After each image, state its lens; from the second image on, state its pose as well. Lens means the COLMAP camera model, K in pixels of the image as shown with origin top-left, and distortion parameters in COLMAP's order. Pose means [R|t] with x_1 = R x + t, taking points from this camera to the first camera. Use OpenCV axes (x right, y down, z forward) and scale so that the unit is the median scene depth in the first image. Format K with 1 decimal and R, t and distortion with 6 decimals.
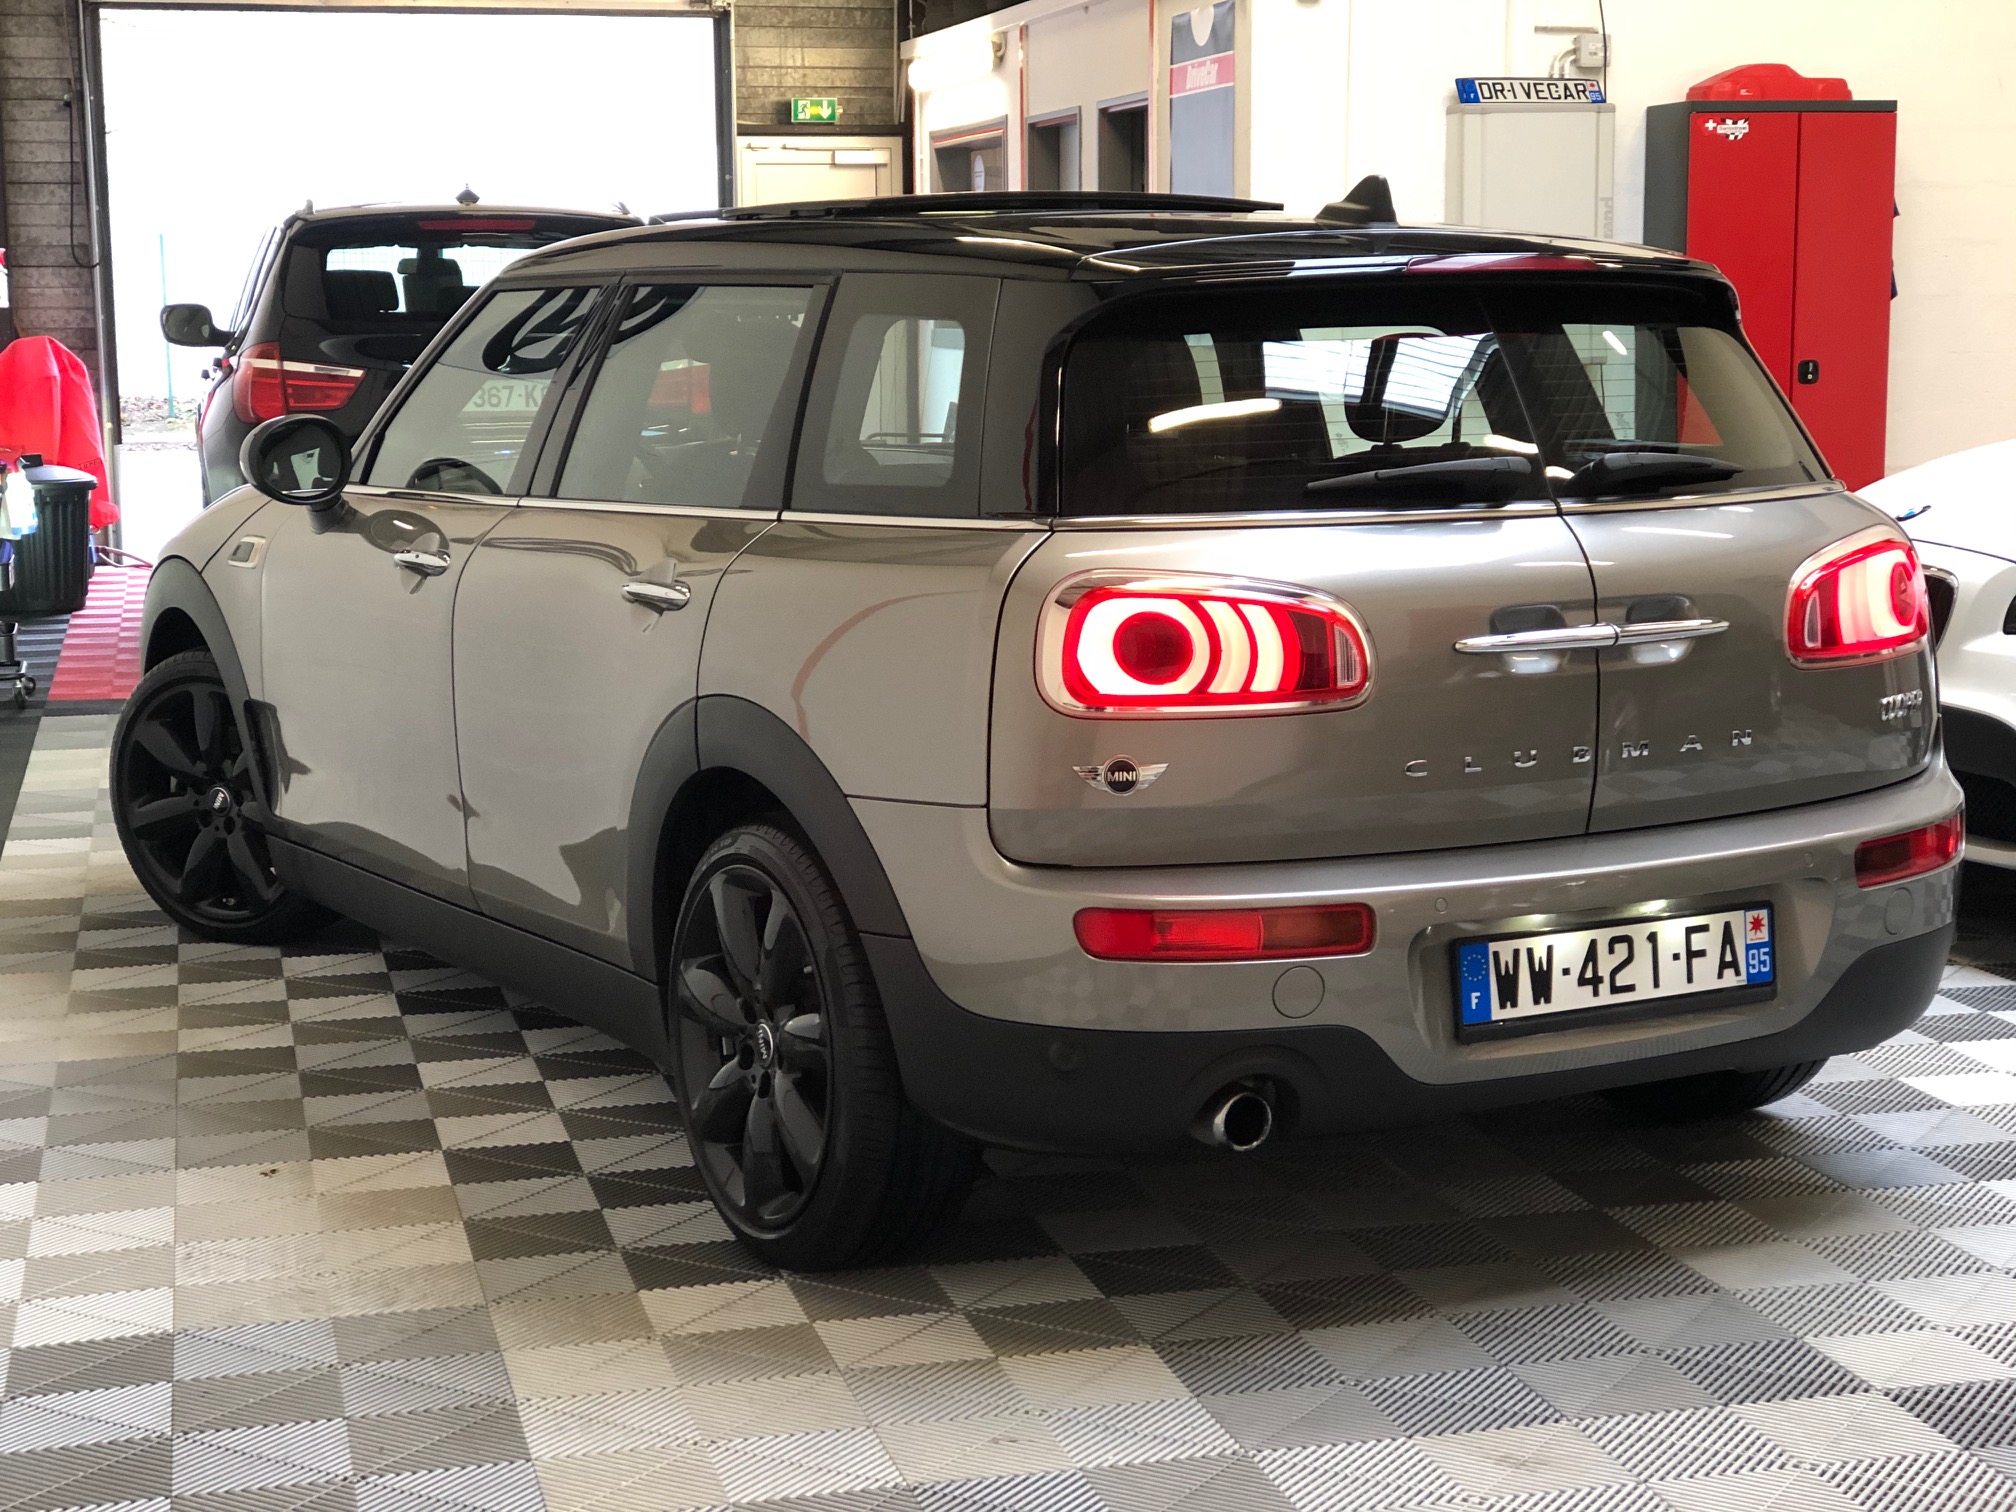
lens RADIAL K [[3297.7, 0, 1001.9], [0, 3297.7, 762.3], [0, 0, 1]] dist [0.090586, 0.000000]
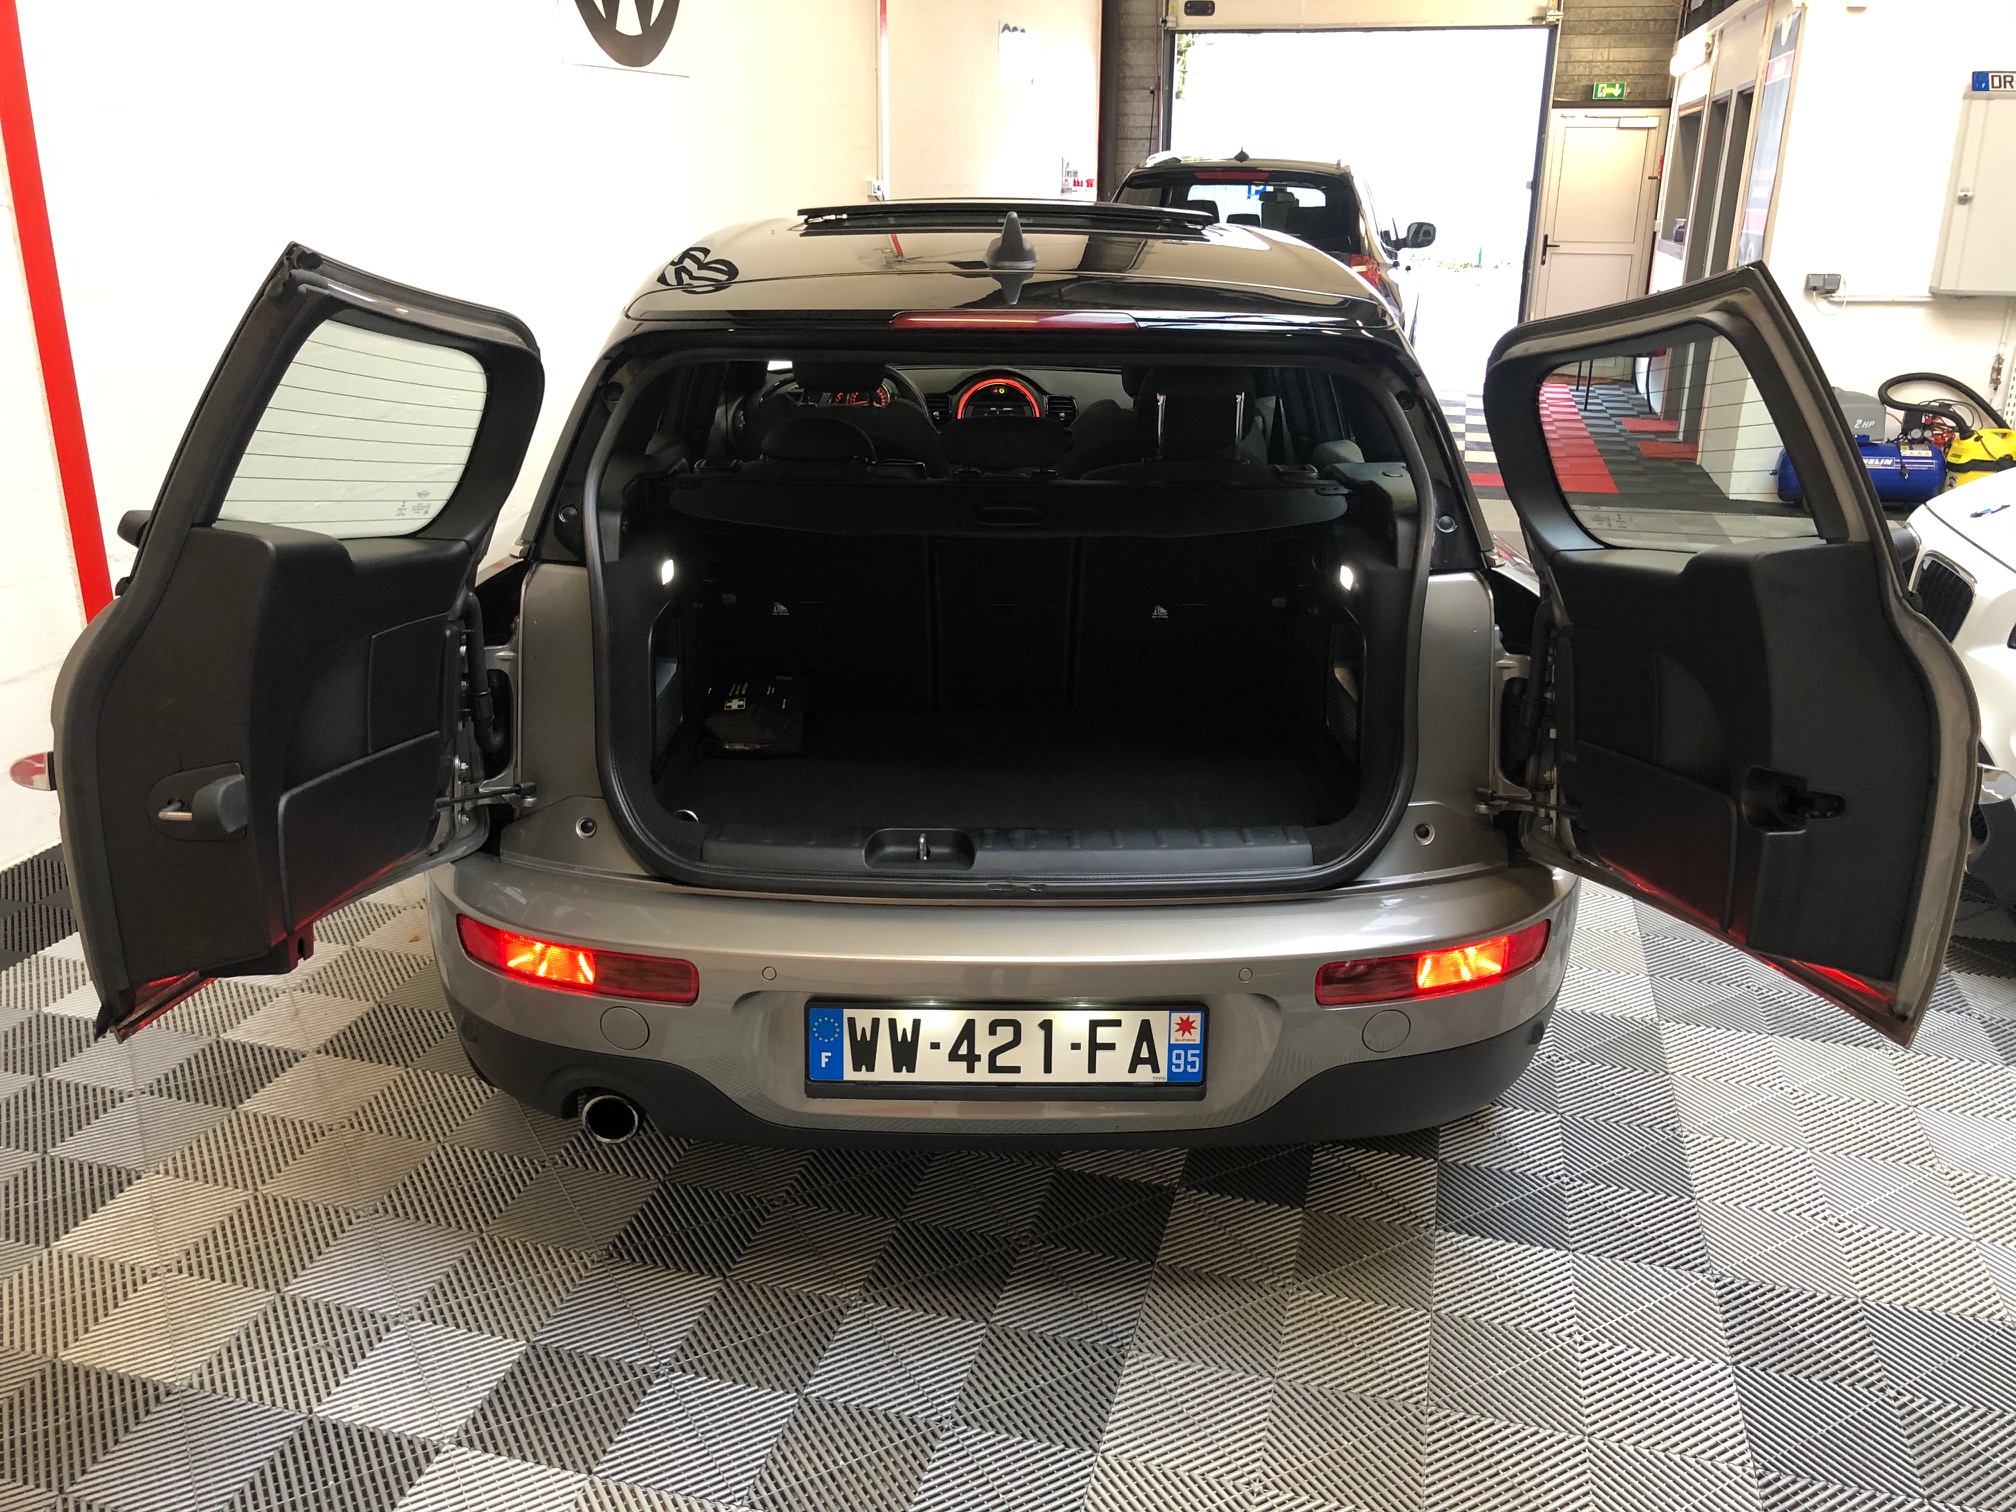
lens RADIAL K [[1657.6, 0, 1015.3], [0, 1657.6, 758.2], [0, 0, 1]] dist [0.017197, -0.020536]
pose [[0.875041, 0.178638, -0.449881, 0.394091], [-0.089404, 0.973065, 0.212487, -0.128885], [0.475722, -0.145713, 0.867443, 0.569017]]
